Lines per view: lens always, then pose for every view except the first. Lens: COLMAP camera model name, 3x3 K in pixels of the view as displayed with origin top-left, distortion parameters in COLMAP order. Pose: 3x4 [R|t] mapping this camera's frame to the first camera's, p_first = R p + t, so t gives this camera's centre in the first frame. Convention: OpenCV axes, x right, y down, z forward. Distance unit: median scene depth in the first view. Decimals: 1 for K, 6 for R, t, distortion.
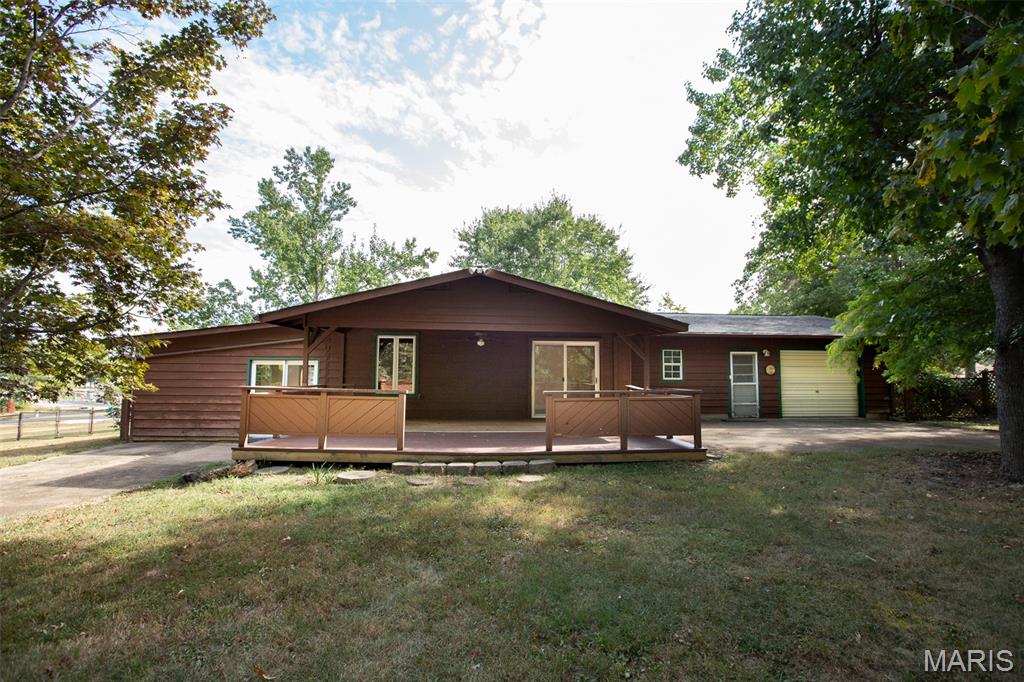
lens RADIAL K [[470.2, 0, 514.8], [0, 470.2, 336.0], [0, 0, 1]] dist [-0.047945, 0.018414]
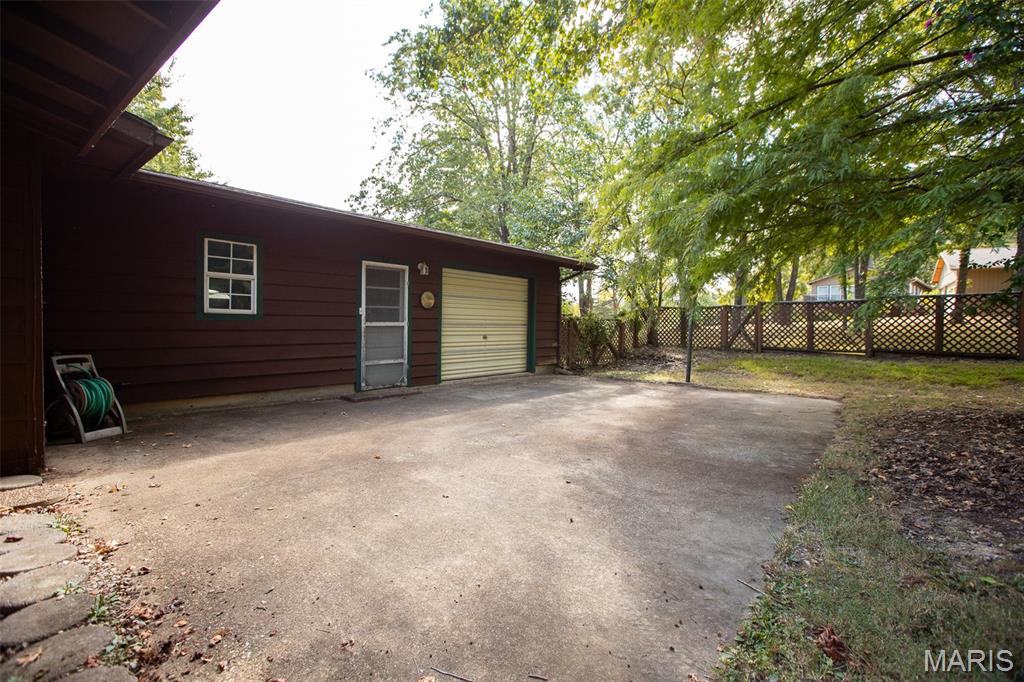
lens RADIAL K [[470.2, 0, 514.8], [0, 470.2, 336.0], [0, 0, 1]] dist [-0.047945, 0.018414]
pose [[0.690689, -0.015911, 0.722977, 0.211404], [-0.074976, 0.992794, 0.093477, 0.055017], [-0.719255, -0.118769, 0.684519, 0.528177]]
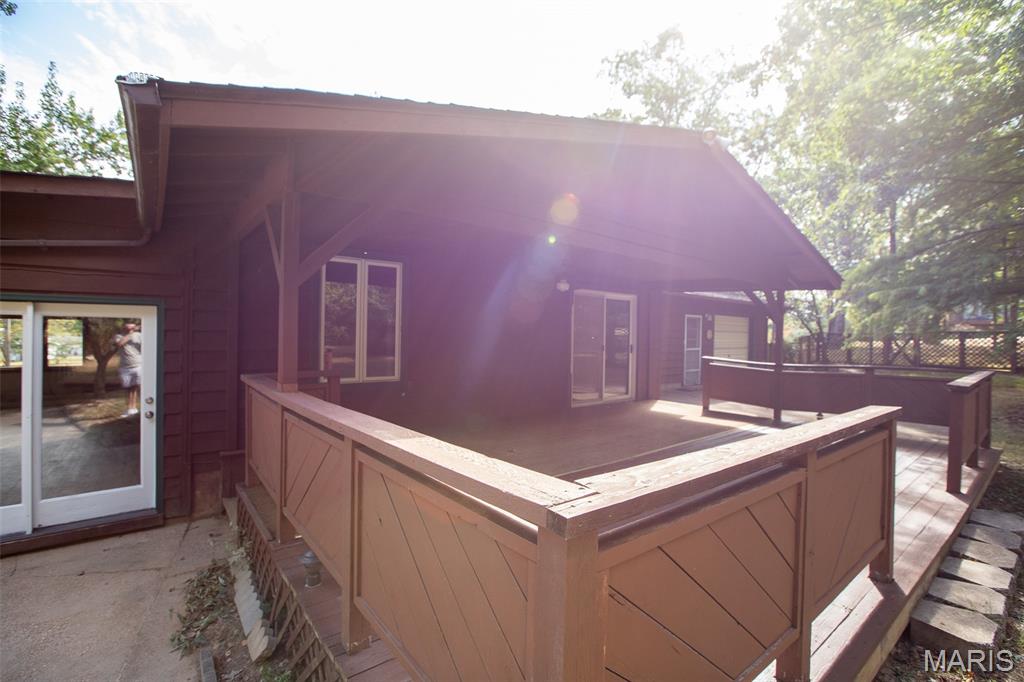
lens RADIAL K [[470.2, 0, 514.8], [0, 470.2, 336.0], [0, 0, 1]] dist [-0.047945, 0.018414]
pose [[0.821124, 0.006393, 0.570714, -0.335400], [-0.063005, 0.994841, 0.079506, 0.023849], [-0.567261, -0.101242, 0.817291, 0.433633]]
